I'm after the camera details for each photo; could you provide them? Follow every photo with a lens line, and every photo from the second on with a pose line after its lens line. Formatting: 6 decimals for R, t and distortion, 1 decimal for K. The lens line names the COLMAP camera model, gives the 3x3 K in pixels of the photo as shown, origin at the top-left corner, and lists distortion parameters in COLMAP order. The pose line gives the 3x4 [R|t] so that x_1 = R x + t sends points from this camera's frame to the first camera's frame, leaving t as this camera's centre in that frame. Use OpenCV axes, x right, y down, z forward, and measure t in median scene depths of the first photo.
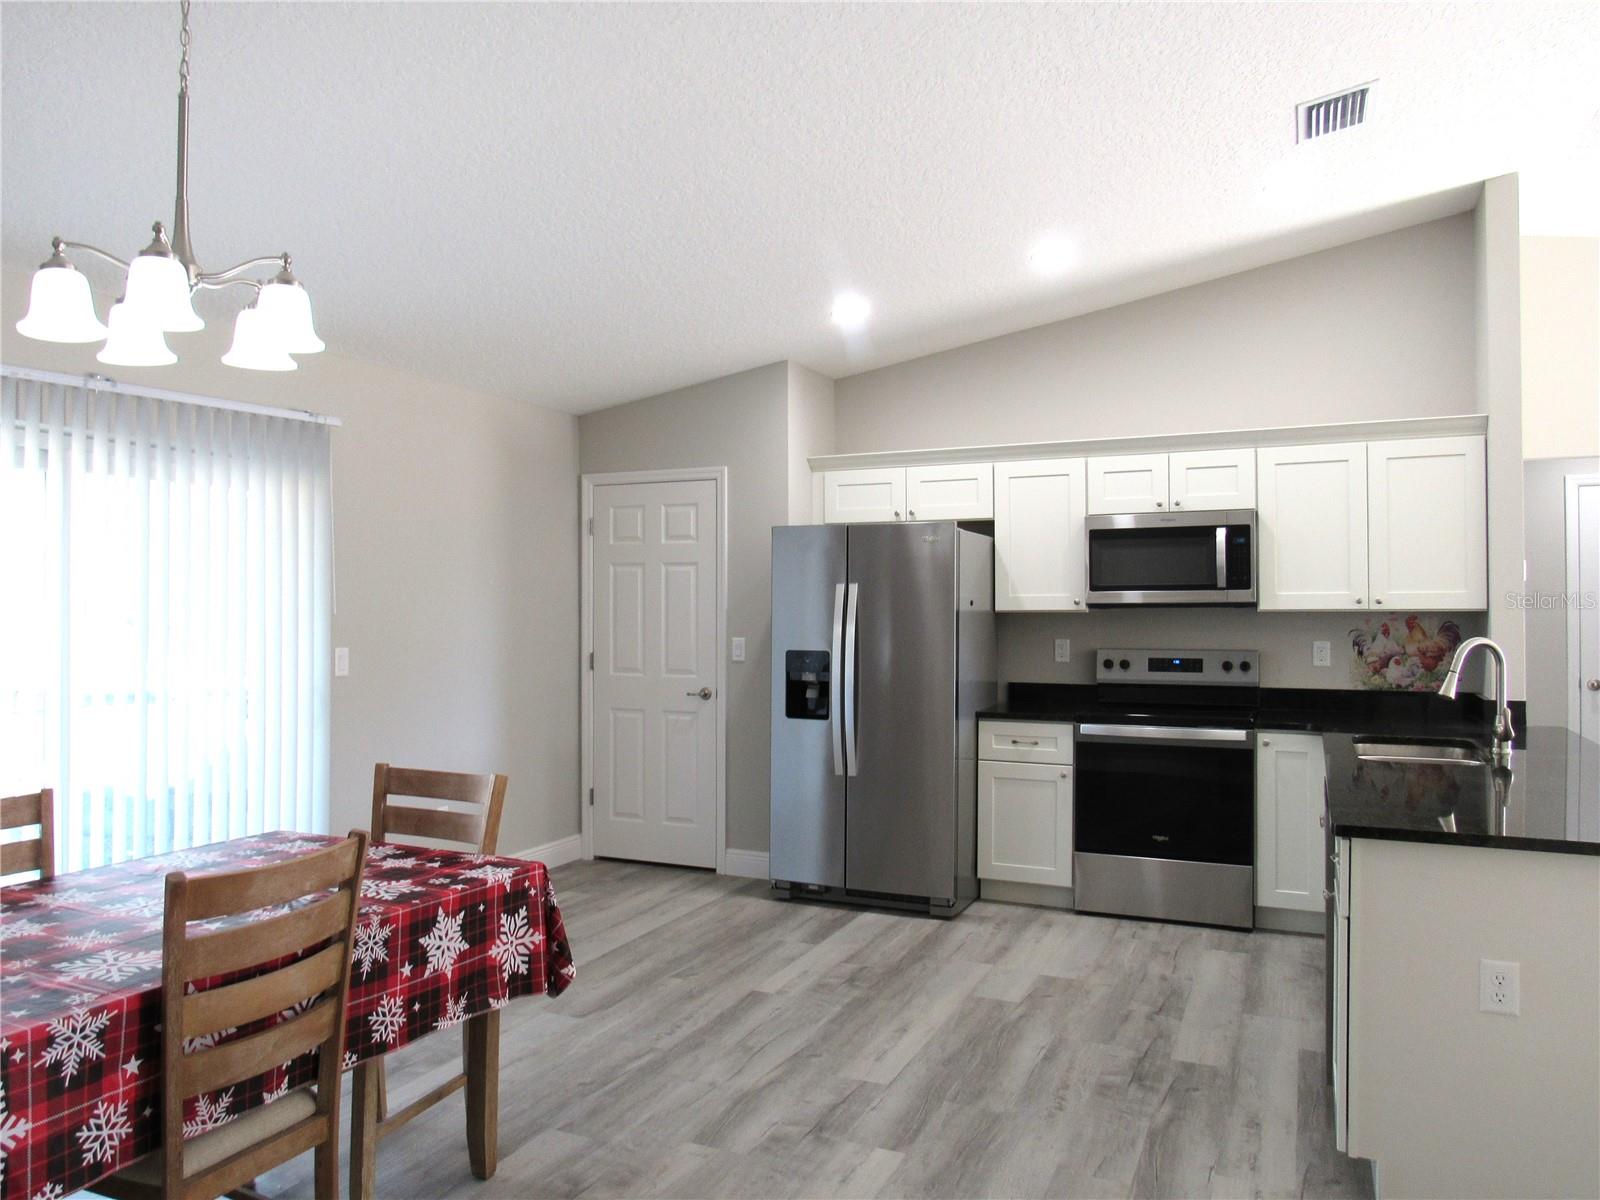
lens RADIAL K [[1136.7, 0, 800.0], [0, 1136.7, 600.0], [0, 0, 1]] dist [0.000069, 0.002024]
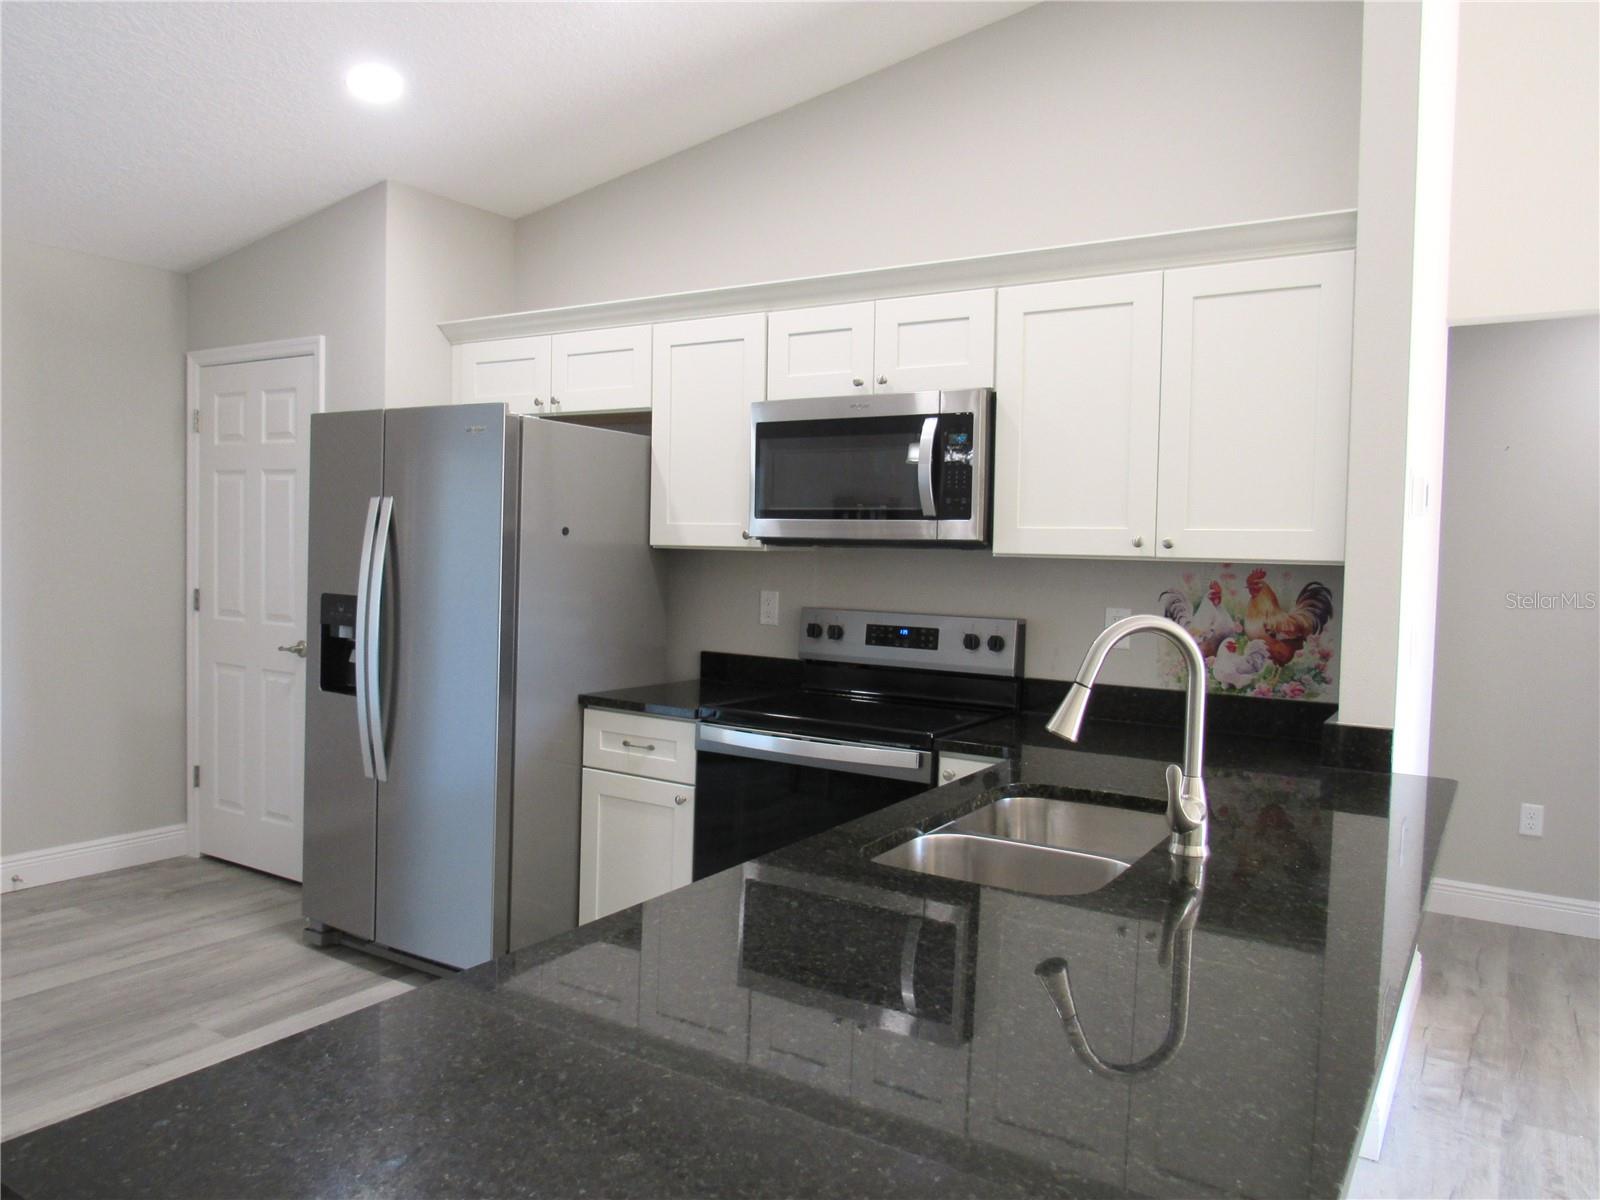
lens RADIAL K [[1149.7, 0, 800.0], [0, 1149.7, 600.0], [0, 0, 1]] dist [-0.010145, -0.000870]
pose [[0.986545, 0.034499, -0.159808, 0.388249], [-0.026432, 0.998280, 0.052332, 0.003781], [0.161338, -0.047404, 0.985760, 0.357107]]
